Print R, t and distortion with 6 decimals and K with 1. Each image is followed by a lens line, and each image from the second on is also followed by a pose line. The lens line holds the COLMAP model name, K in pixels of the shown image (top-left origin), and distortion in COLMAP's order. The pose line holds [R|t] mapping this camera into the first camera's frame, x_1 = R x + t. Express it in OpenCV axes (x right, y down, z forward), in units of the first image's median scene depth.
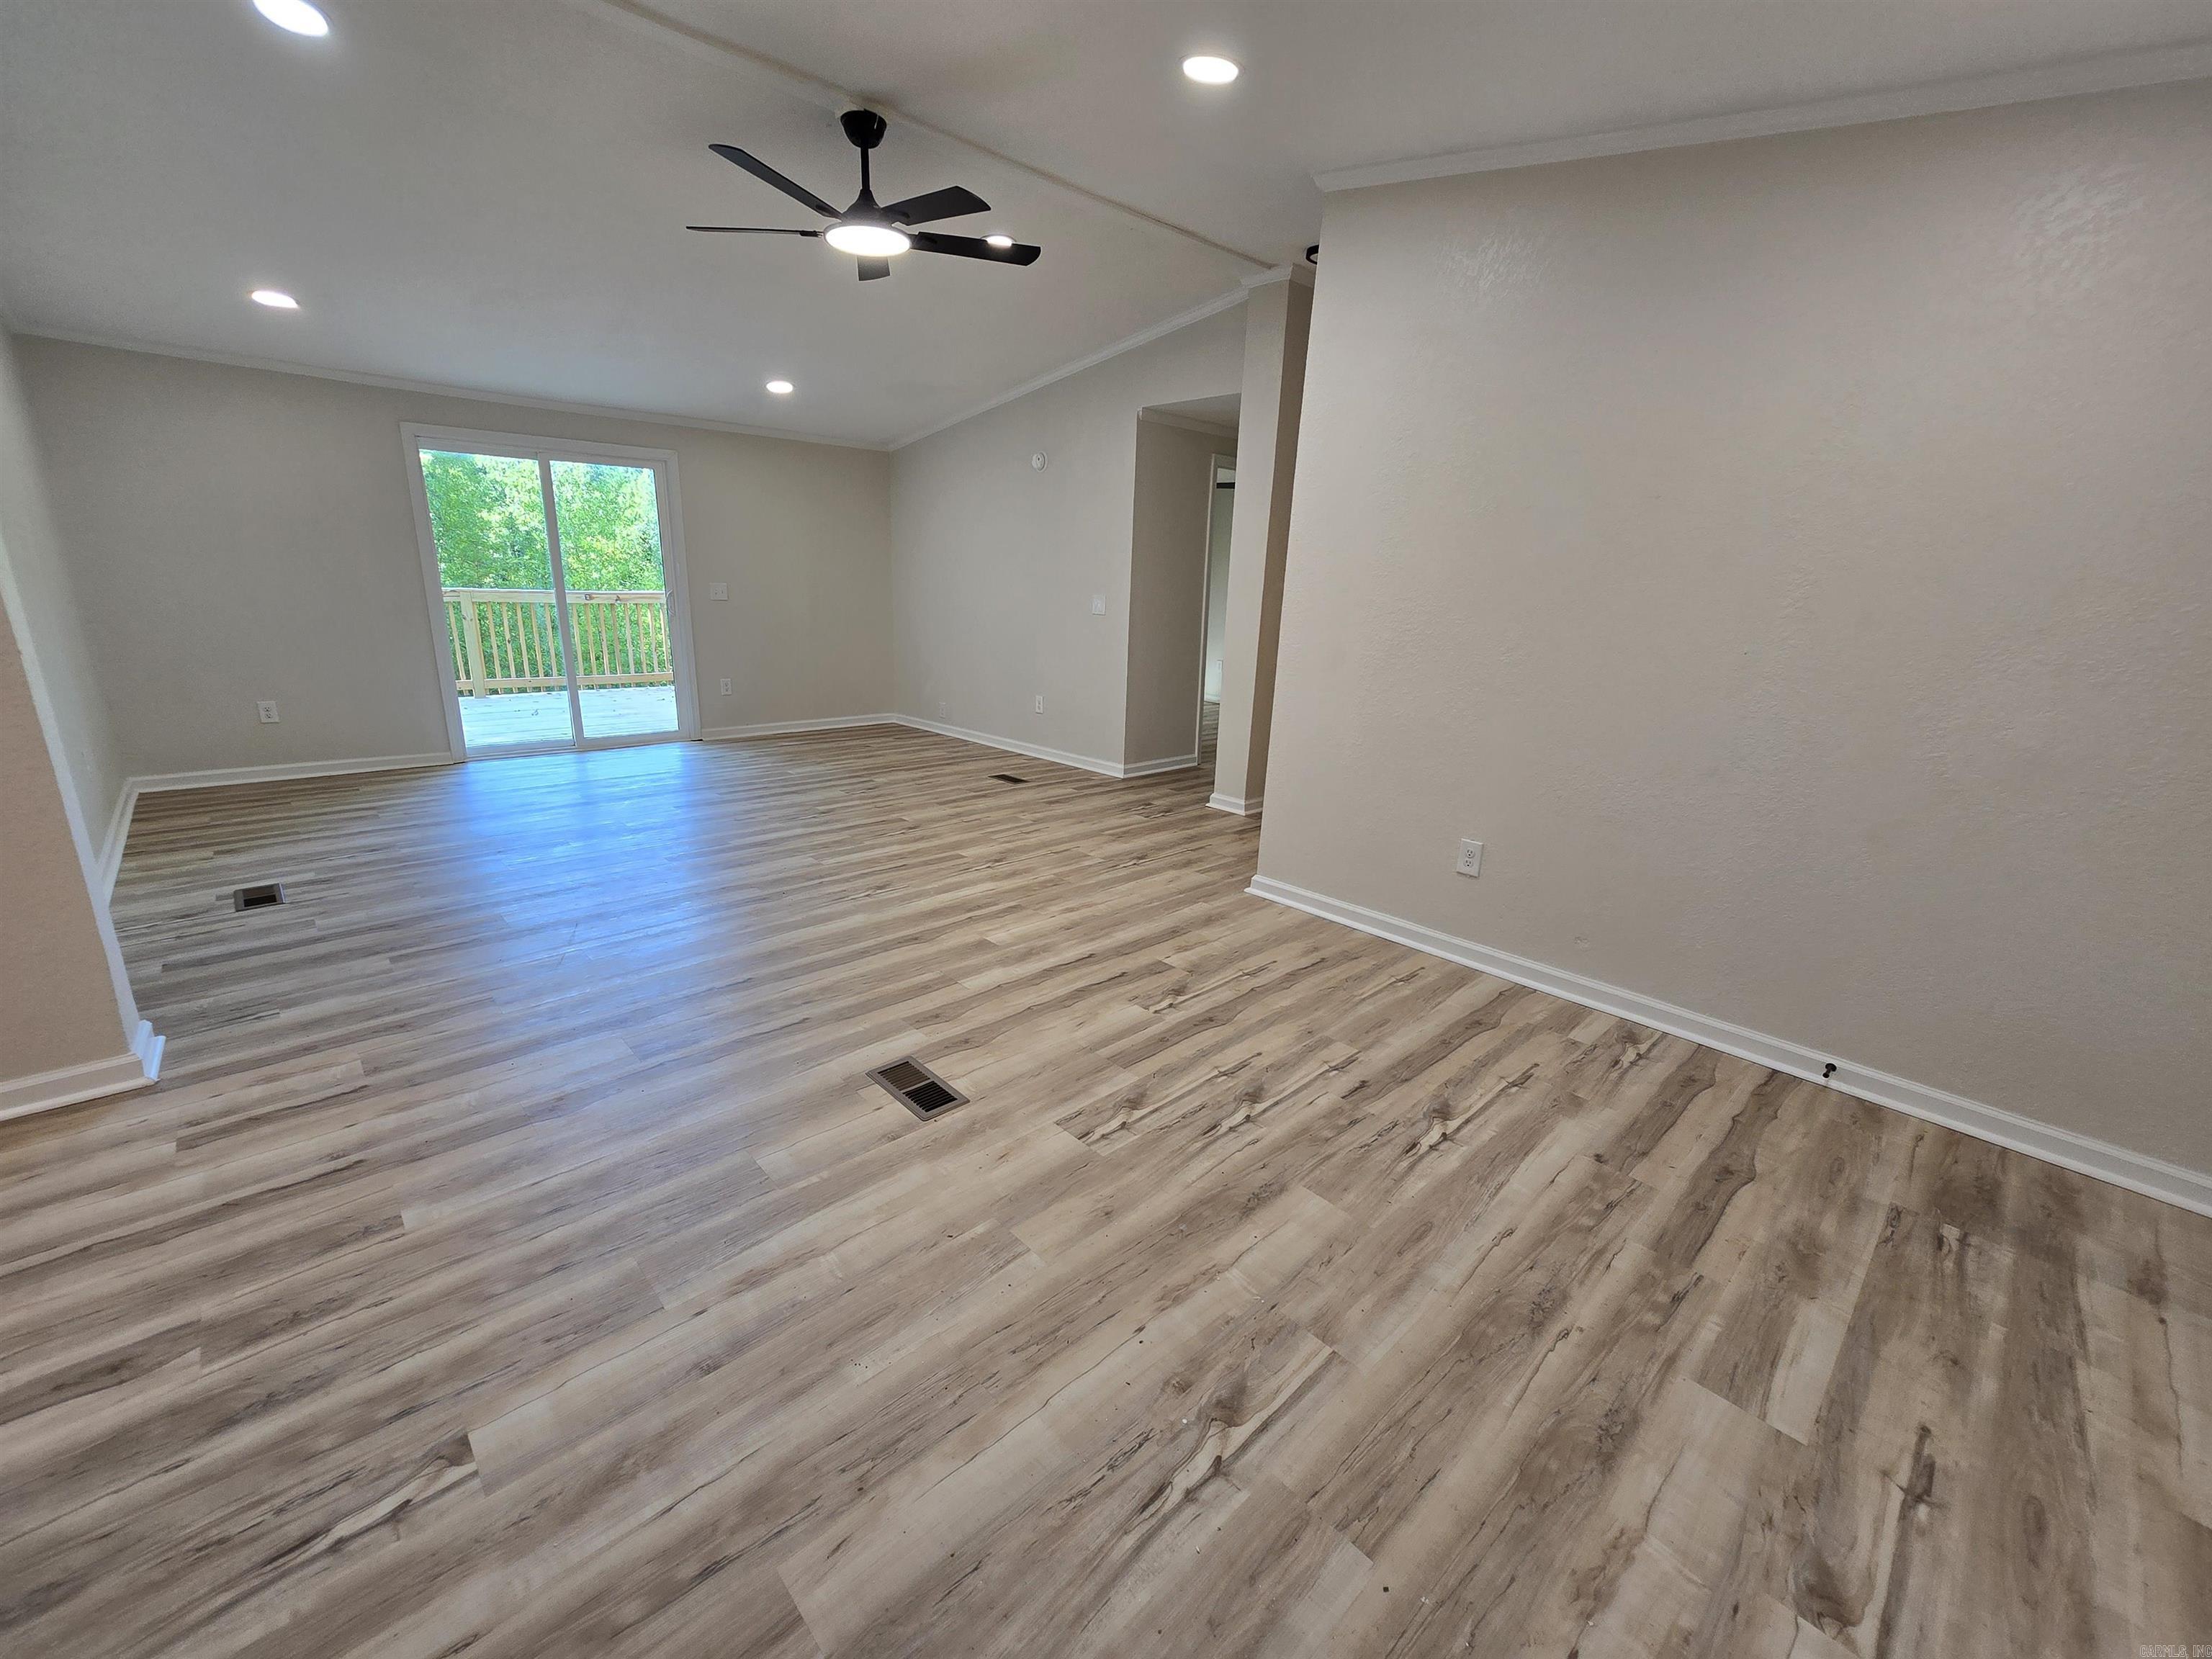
lens RADIAL K [[907.8, 0, 1106.0], [0, 907.8, 829.5], [0, 0, 1]] dist [-0.002443, 0.000411]
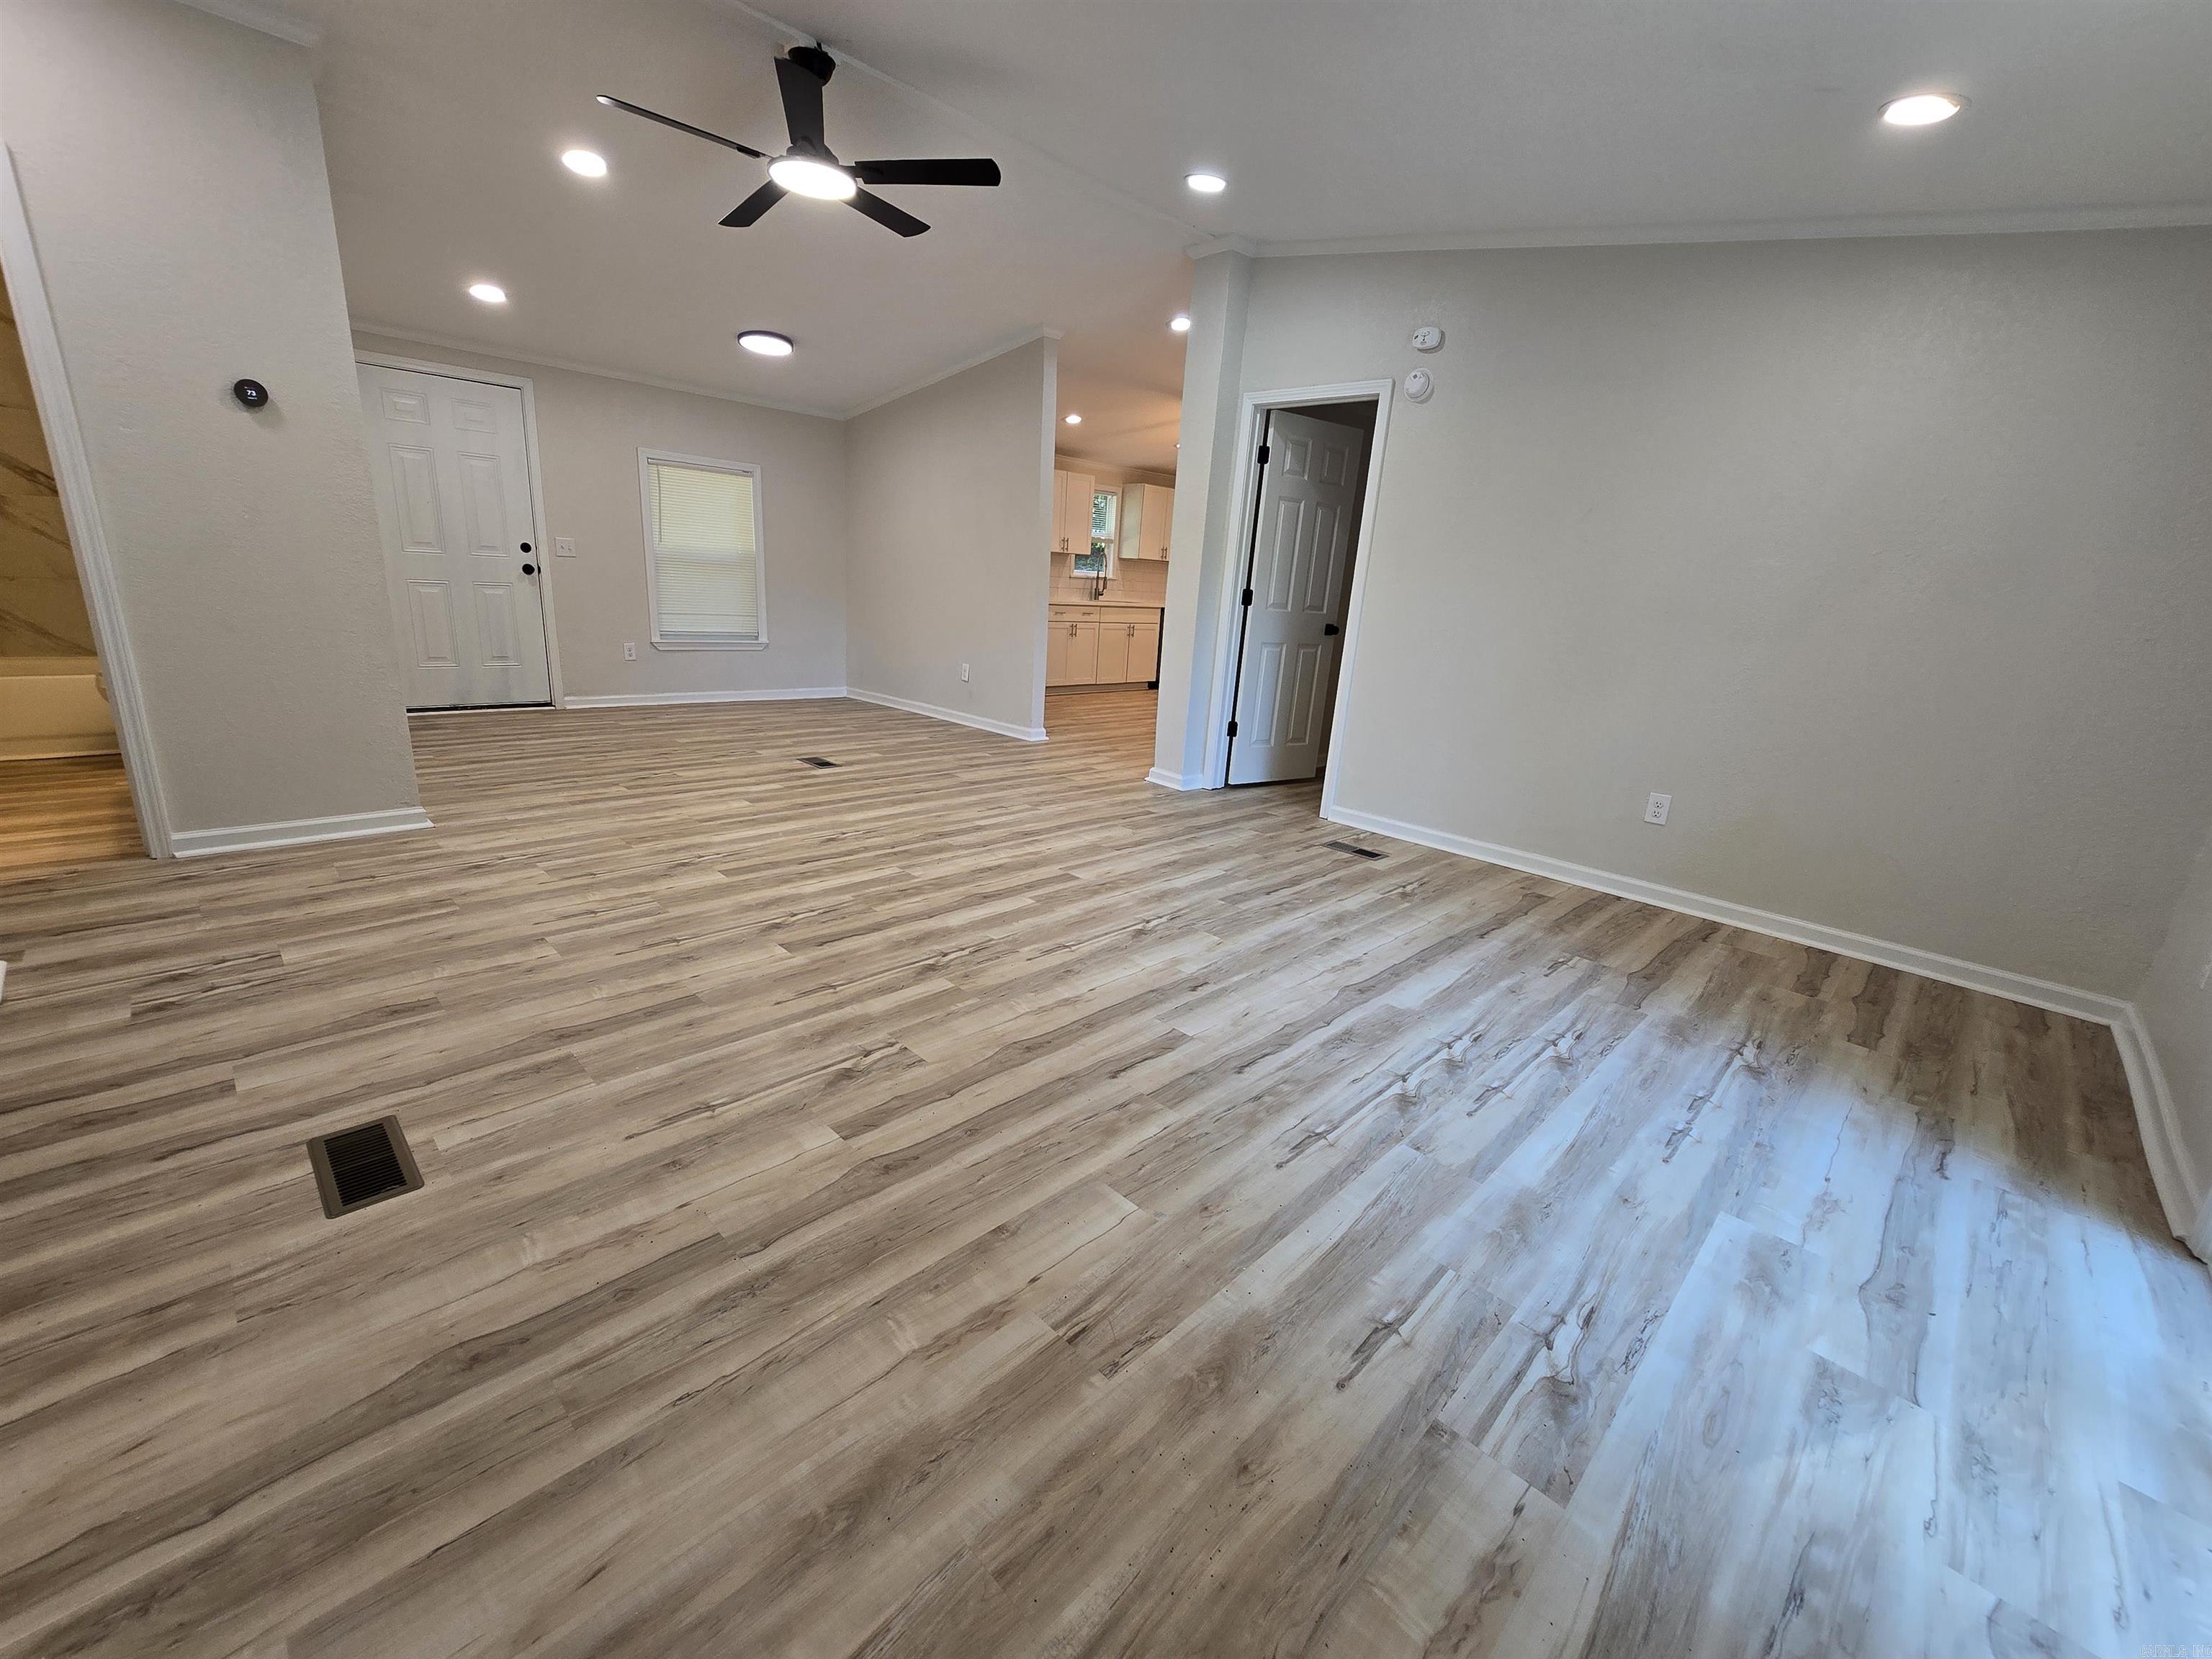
lens RADIAL K [[907.8, 0, 1106.0], [0, 907.8, 829.5], [0, 0, 1]] dist [-0.002443, 0.000411]
pose [[-0.994371, -0.086987, -0.060488, -0.444618], [-0.105753, 0.849735, 0.516495, -0.450871], [0.006471, 0.519984, -0.854151, 1.686887]]
